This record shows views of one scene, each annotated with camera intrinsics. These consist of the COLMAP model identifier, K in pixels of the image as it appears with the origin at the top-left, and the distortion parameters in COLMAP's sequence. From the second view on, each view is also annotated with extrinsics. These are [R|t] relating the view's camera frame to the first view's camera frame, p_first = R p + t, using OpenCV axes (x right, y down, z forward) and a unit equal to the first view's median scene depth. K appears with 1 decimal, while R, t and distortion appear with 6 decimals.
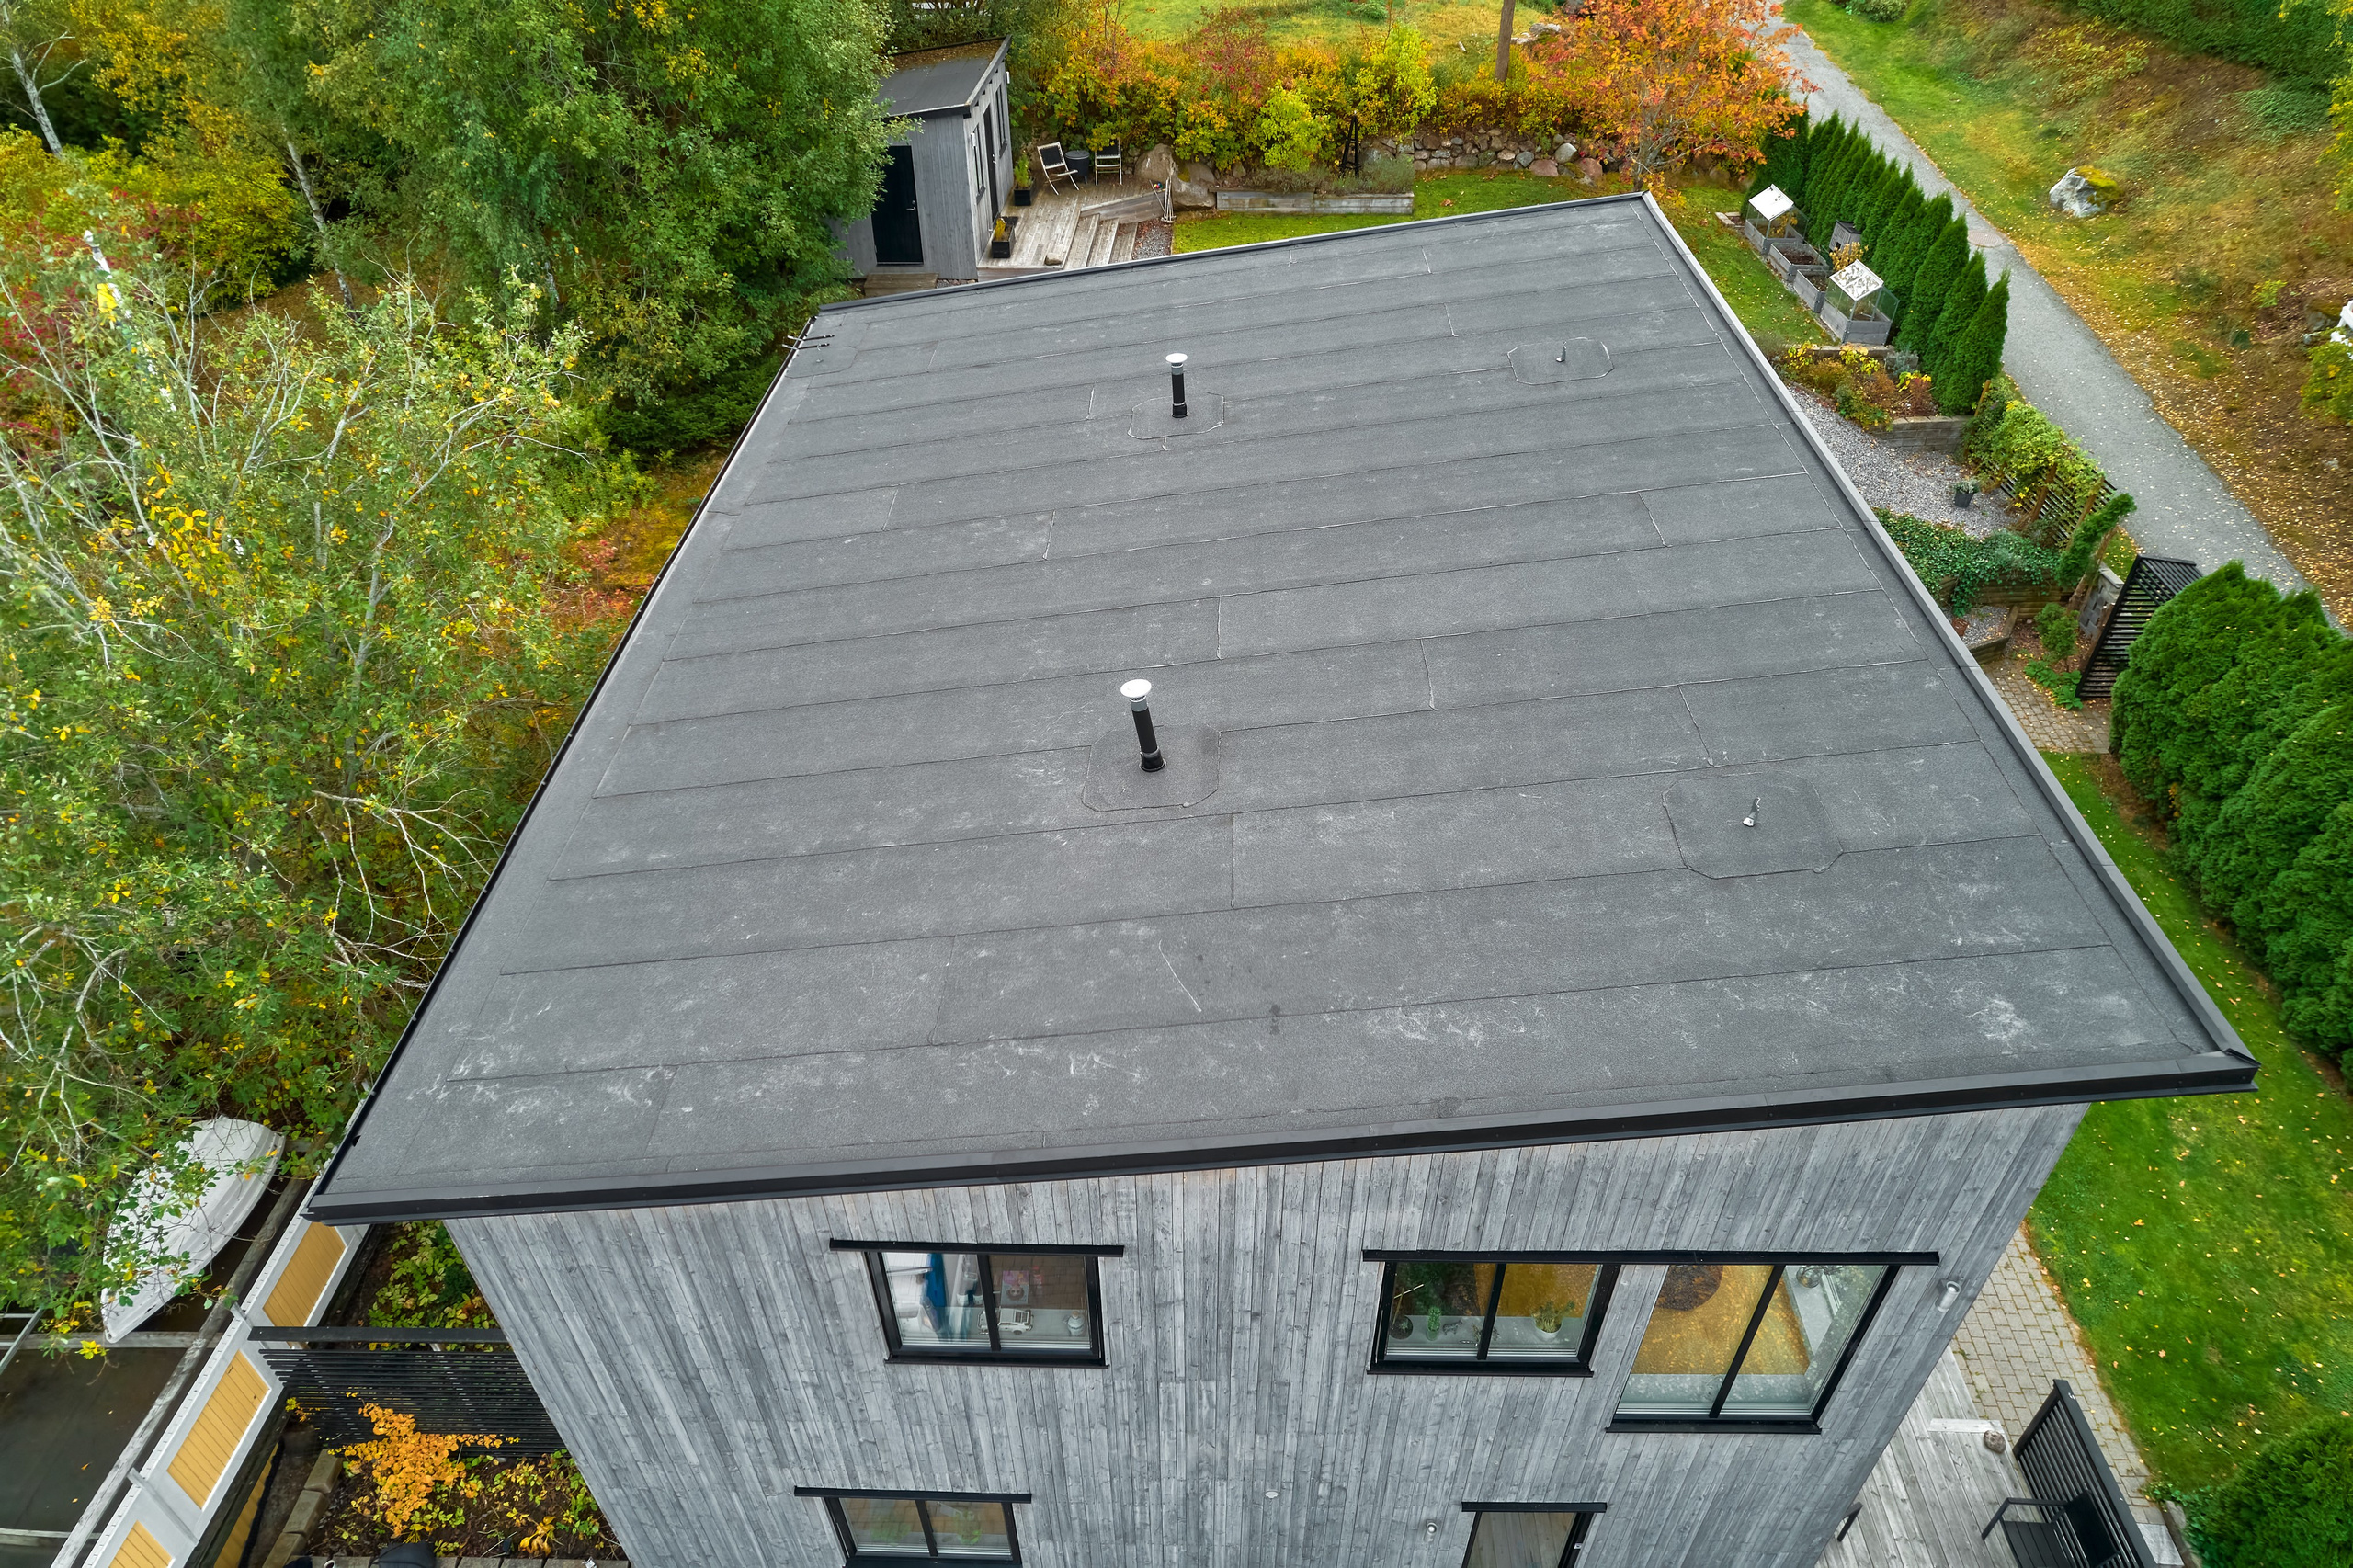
lens RADIAL K [[1506.8, 0, 1176.5], [0, 1506.8, 784.0], [0, 0, 1]] dist [-0.096590, 0.088617]
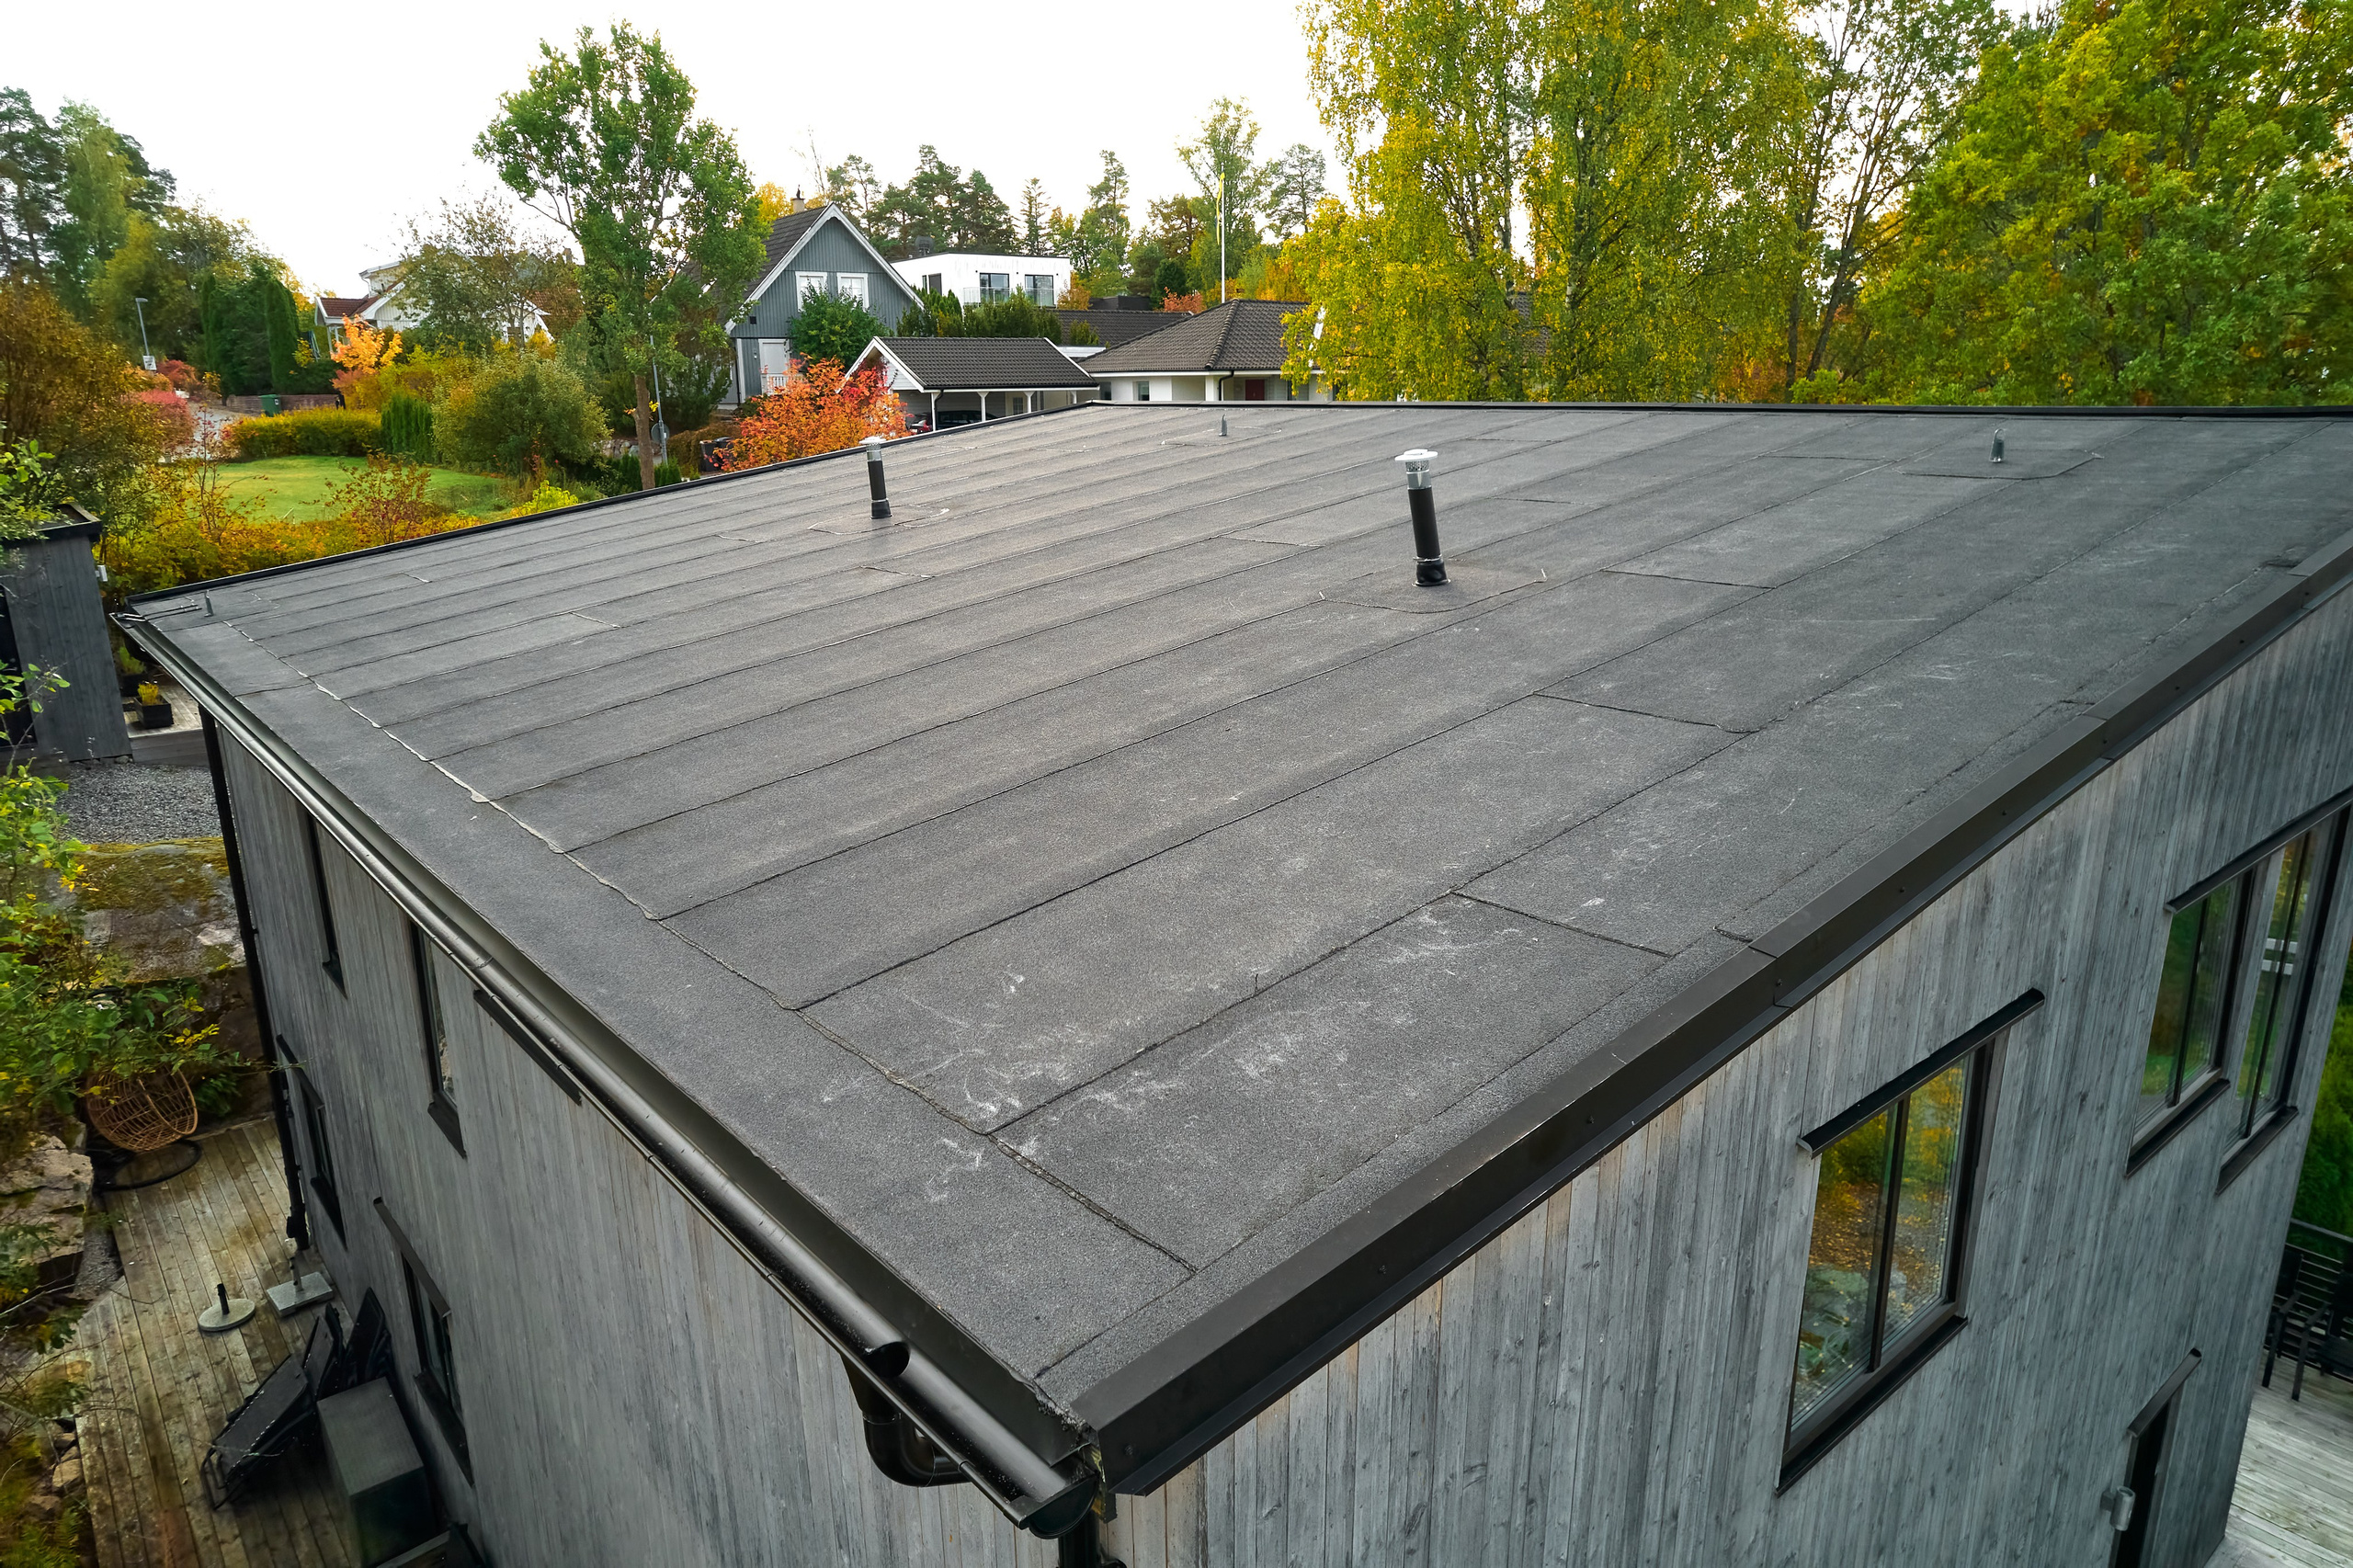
lens RADIAL K [[1506.8, 0, 1176.5], [0, 1506.8, 784.0], [0, 0, 1]] dist [-0.096590, 0.088617]
pose [[0.756519, -0.169744, 0.631559, -0.299582], [0.387210, 0.894516, -0.223404, 0.098169], [-0.527018, 0.413555, 0.742445, 0.282039]]
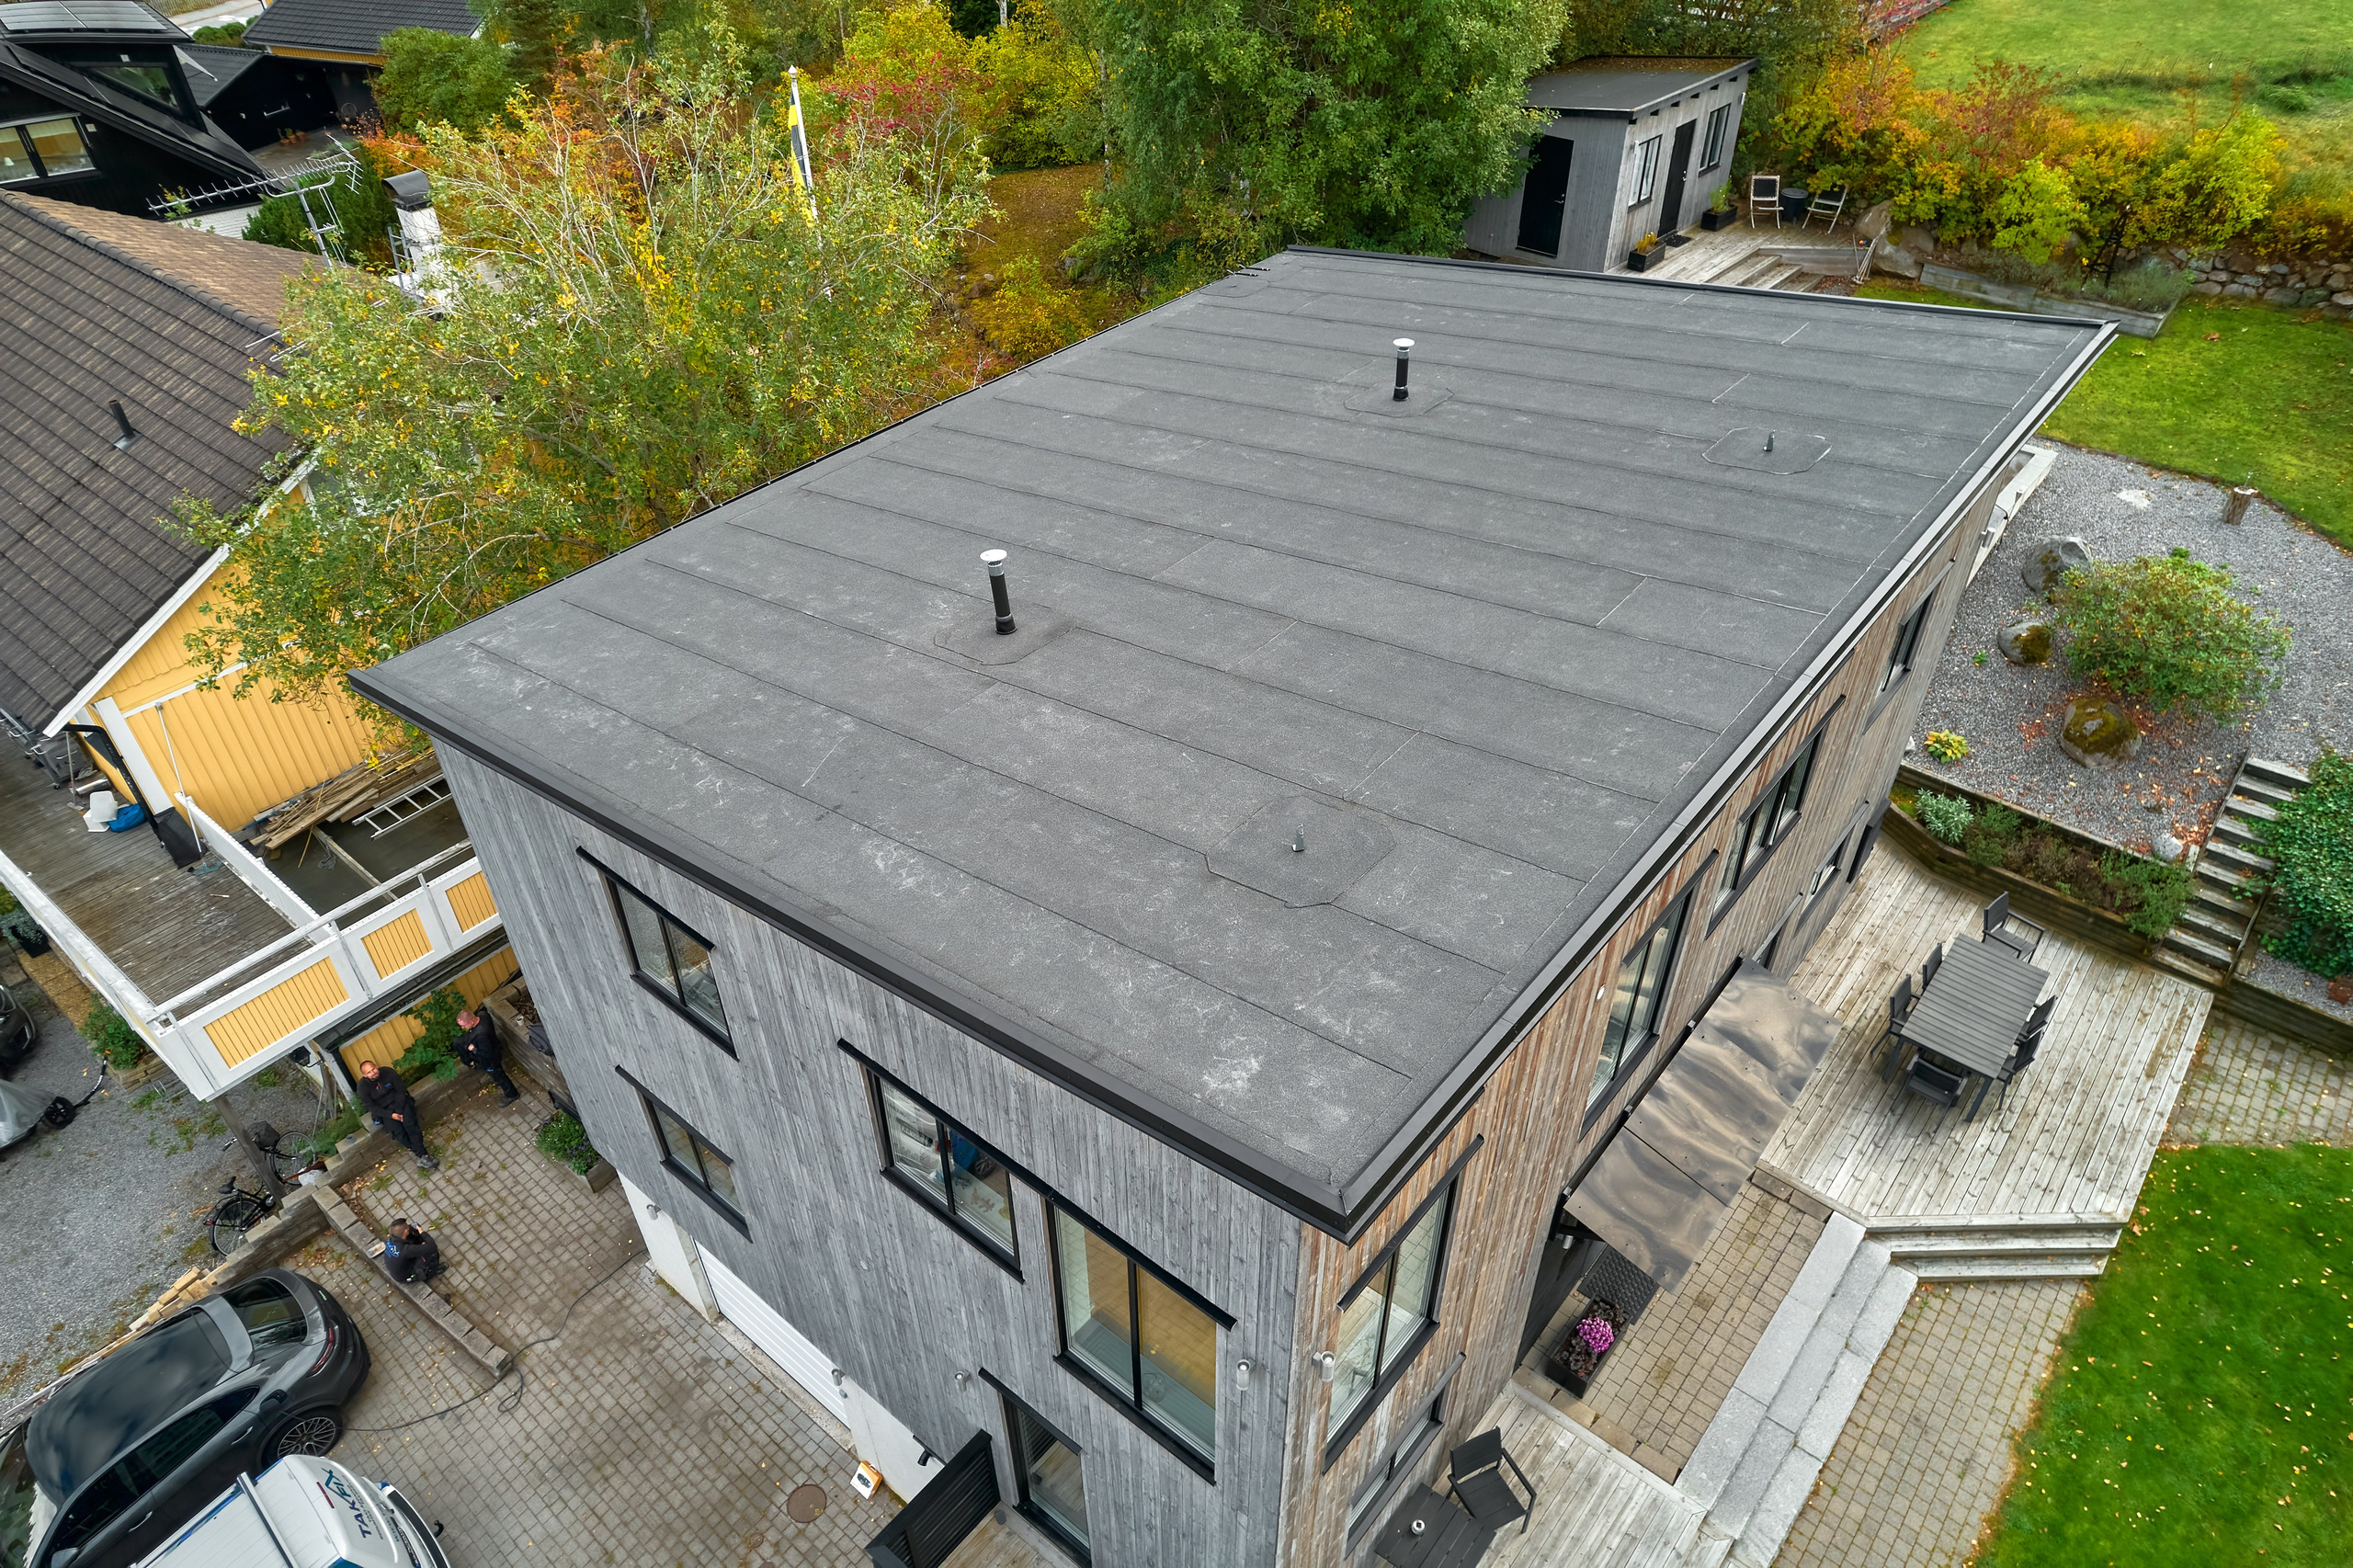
lens RADIAL K [[1506.8, 0, 1176.5], [0, 1506.8, 784.0], [0, 0, 1]] dist [-0.096590, 0.088617]
pose [[0.786573, 0.386869, -0.481284, 0.337847], [-0.385649, 0.916487, 0.106423, -0.038064], [0.482263, 0.101897, 0.870080, 0.042871]]
